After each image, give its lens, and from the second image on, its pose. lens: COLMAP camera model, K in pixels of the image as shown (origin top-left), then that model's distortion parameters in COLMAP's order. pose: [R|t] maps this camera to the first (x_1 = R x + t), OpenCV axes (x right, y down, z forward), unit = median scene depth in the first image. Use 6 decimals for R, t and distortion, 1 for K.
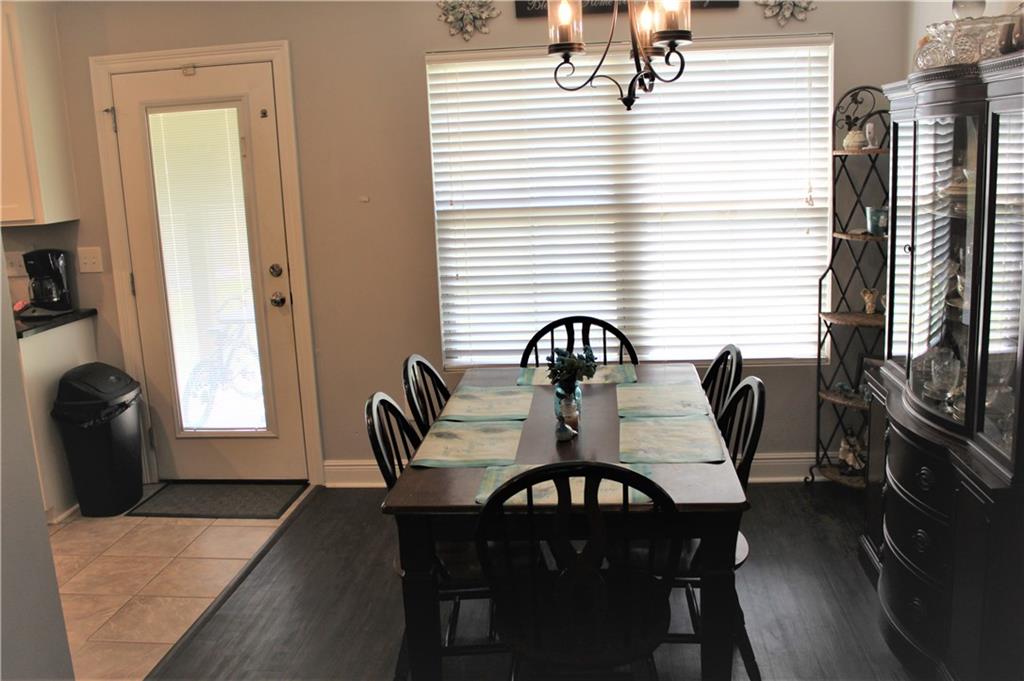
lens RADIAL K [[907.2, 0, 512.0], [0, 907.2, 340.5], [0, 0, 1]] dist [-0.156323, 0.131469]
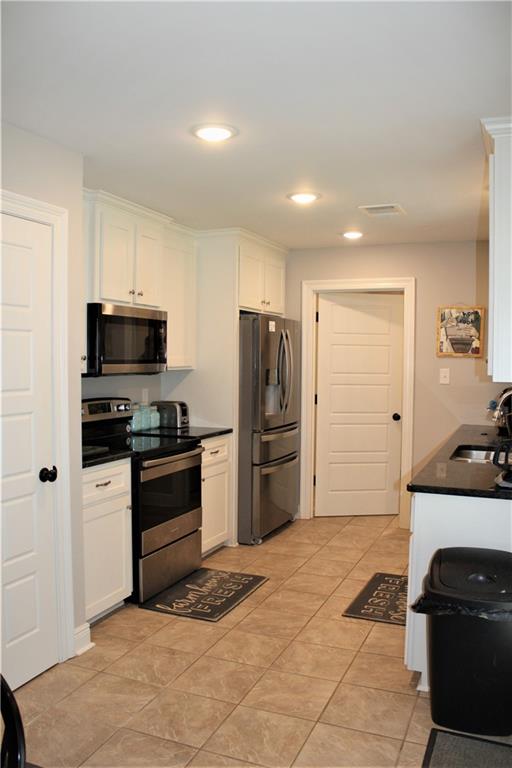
lens RADIAL K [[654.3, 0, 257.8], [0, 654.3, 395.5], [0, 0, 1]] dist [-0.166240, 0.151379]
pose [[-0.282946, 0.102358, -0.953658, 0.143305], [-0.187934, 0.969099, 0.159774, -0.170538], [0.940544, 0.224432, -0.254966, 0.909264]]
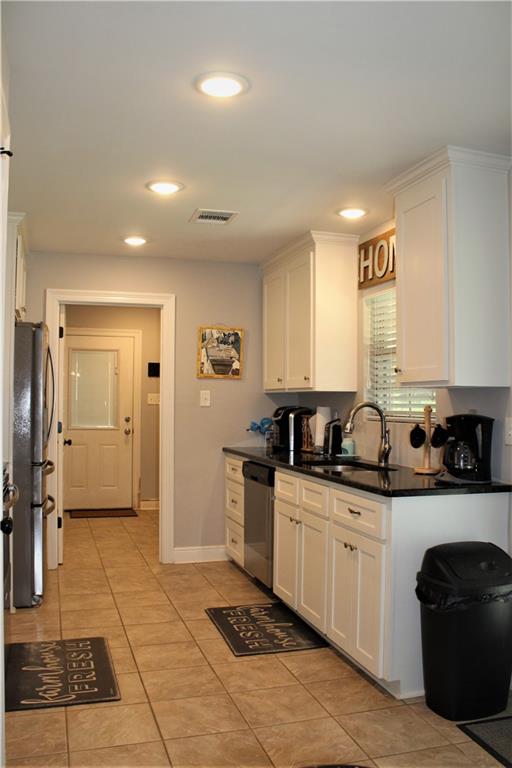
lens RADIAL K [[680.4, 0, 257.2], [0, 680.4, 392.9], [0, 0, 1]] dist [-0.156323, 0.131469]
pose [[0.391755, 0.040477, -0.919179, 0.051352], [-0.211474, 0.976246, -0.047141, -0.043761], [0.895437, 0.212850, 0.391009, 0.504157]]
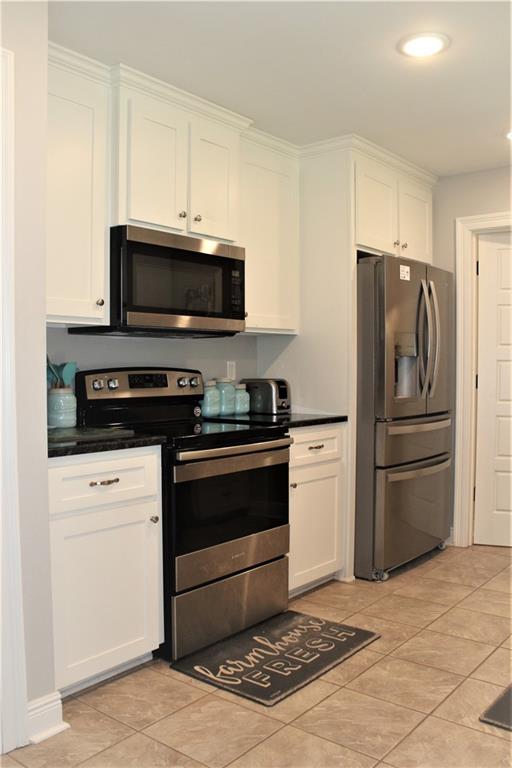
lens RADIAL K [[680.4, 0, 257.2], [0, 680.4, 392.9], [0, 0, 1]] dist [-0.156323, 0.131469]
pose [[-0.540784, 0.085591, -0.836795, -0.169455], [-0.144006, 0.970702, 0.192352, -0.096257], [0.828743, 0.224524, -0.512615, 0.924415]]
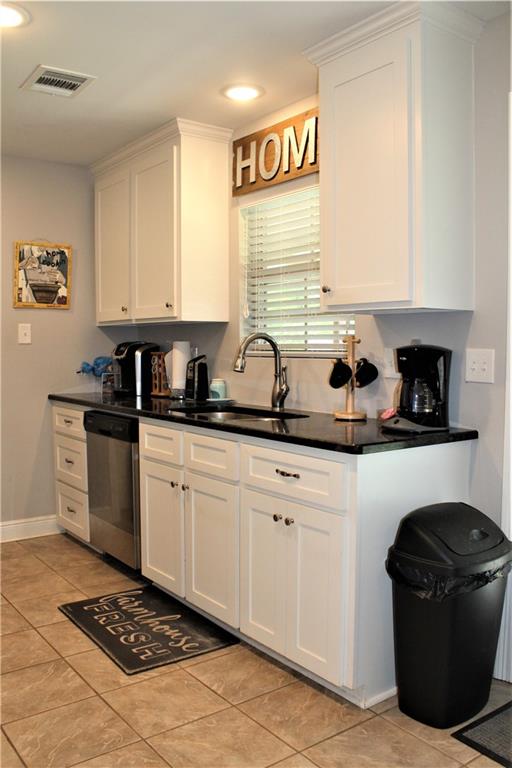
lens RADIAL K [[680.4, 0, 257.2], [0, 680.4, 392.9], [0, 0, 1]] dist [-0.156323, 0.131469]
pose [[0.675757, 0.100826, -0.730196, -0.196591], [-0.179426, 0.983305, -0.030274, -0.018362], [0.714954, 0.151474, 0.682566, 0.501413]]
